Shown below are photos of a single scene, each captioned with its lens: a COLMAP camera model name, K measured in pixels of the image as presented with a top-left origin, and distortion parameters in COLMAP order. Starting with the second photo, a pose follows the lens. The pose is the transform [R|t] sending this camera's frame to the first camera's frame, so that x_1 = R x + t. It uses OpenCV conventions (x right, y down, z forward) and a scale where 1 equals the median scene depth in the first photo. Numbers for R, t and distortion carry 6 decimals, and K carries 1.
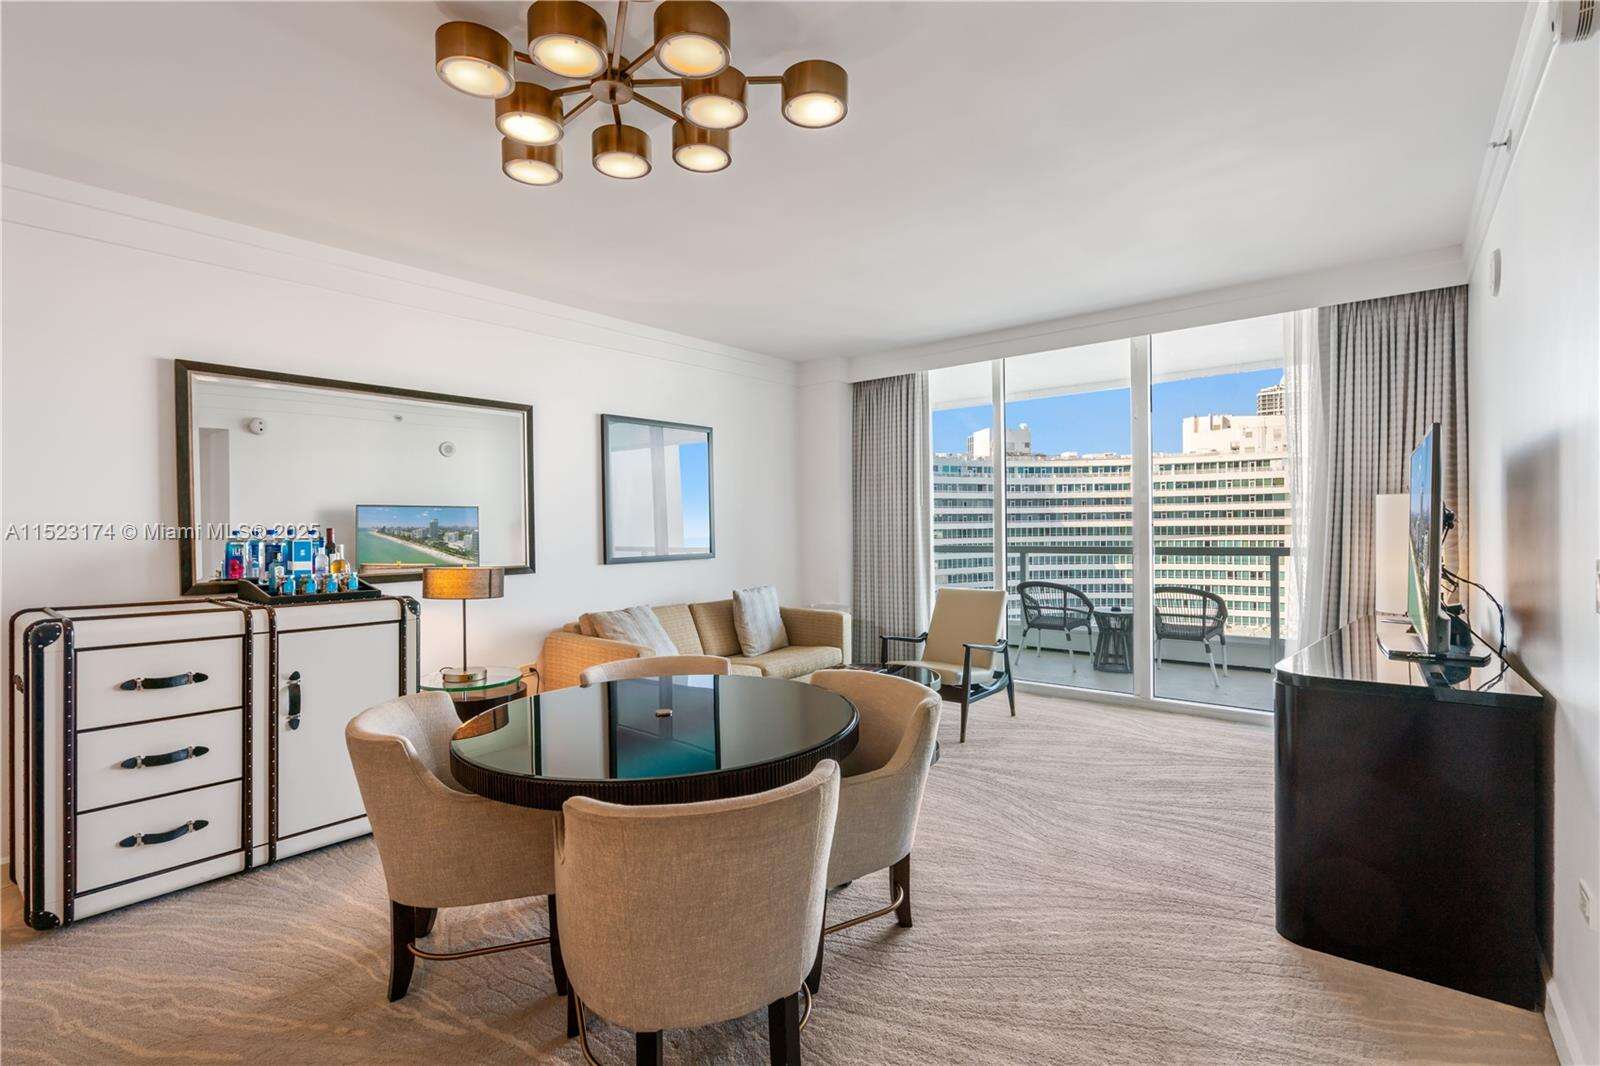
lens RADIAL K [[734.9, 0, 802.7], [0, 734.9, 531.3], [0, 0, 1]] dist [0.000775, 0.000665]
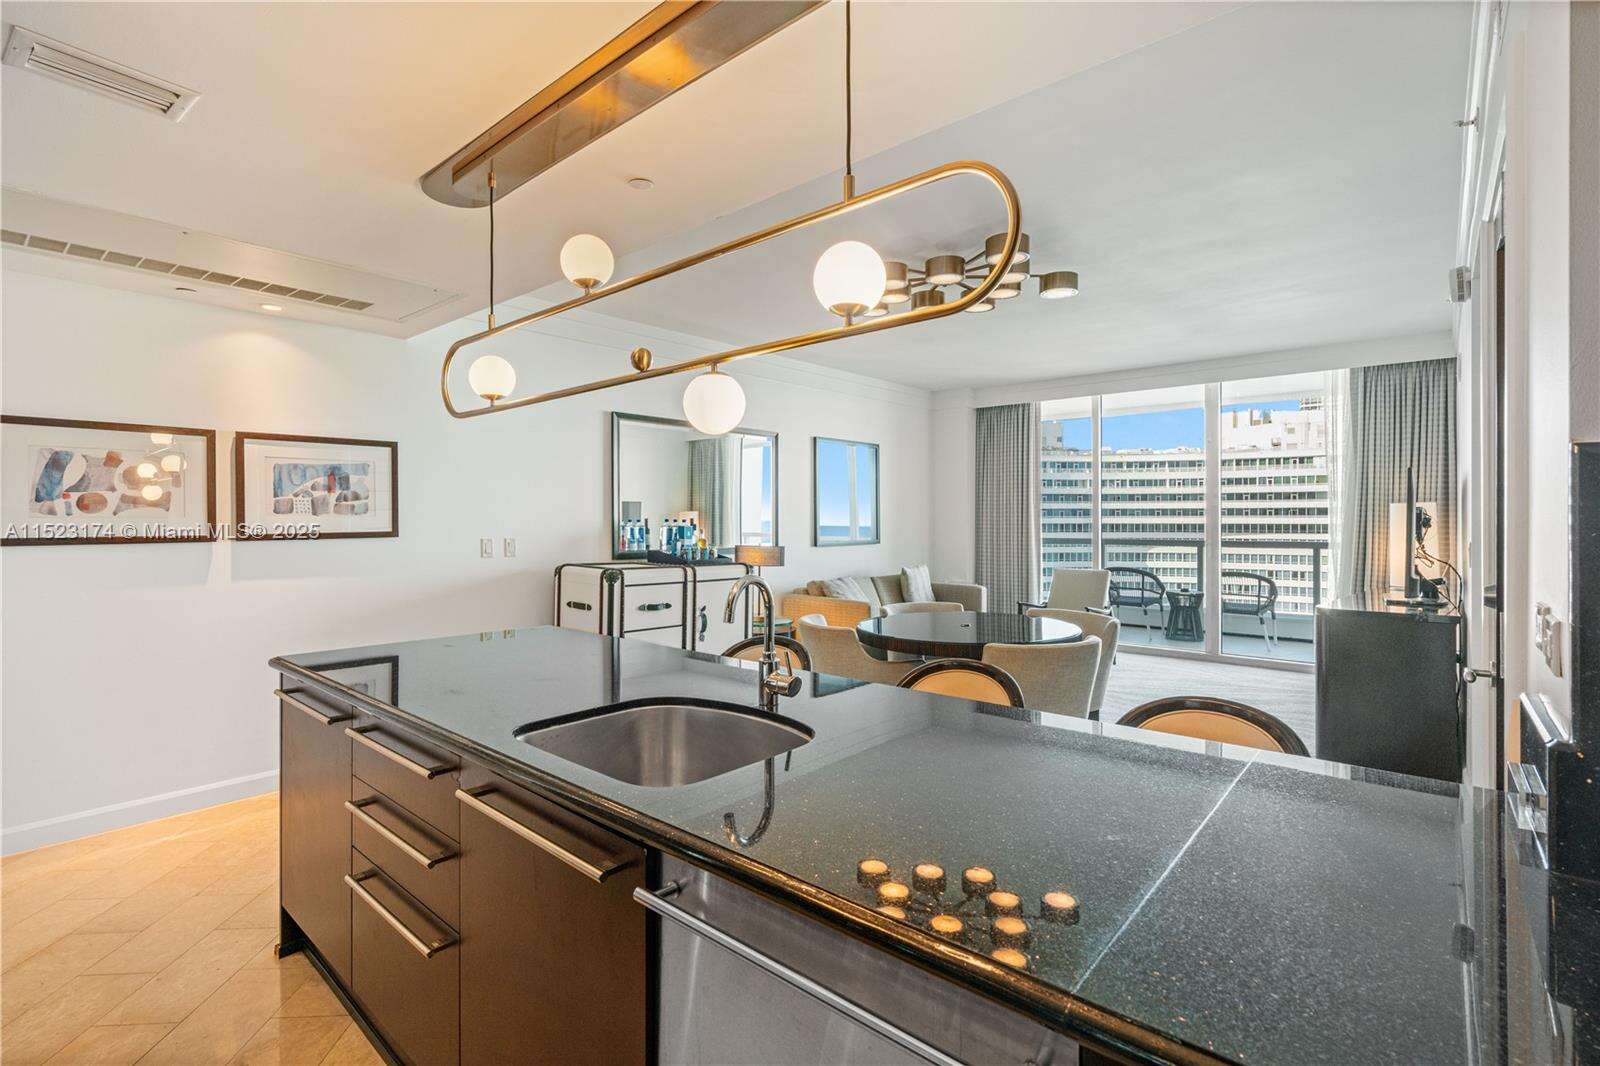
lens RADIAL K [[742.8, 0, 795.7], [0, 742.8, 514.8], [0, 0, 1]] dist [0.002645, 0.000230]
pose [[0.999067, 0.011520, -0.041612, -0.231683], [-0.012047, 0.999850, -0.012433, 0.002756], [0.041463, 0.012923, 0.999056, -0.364227]]
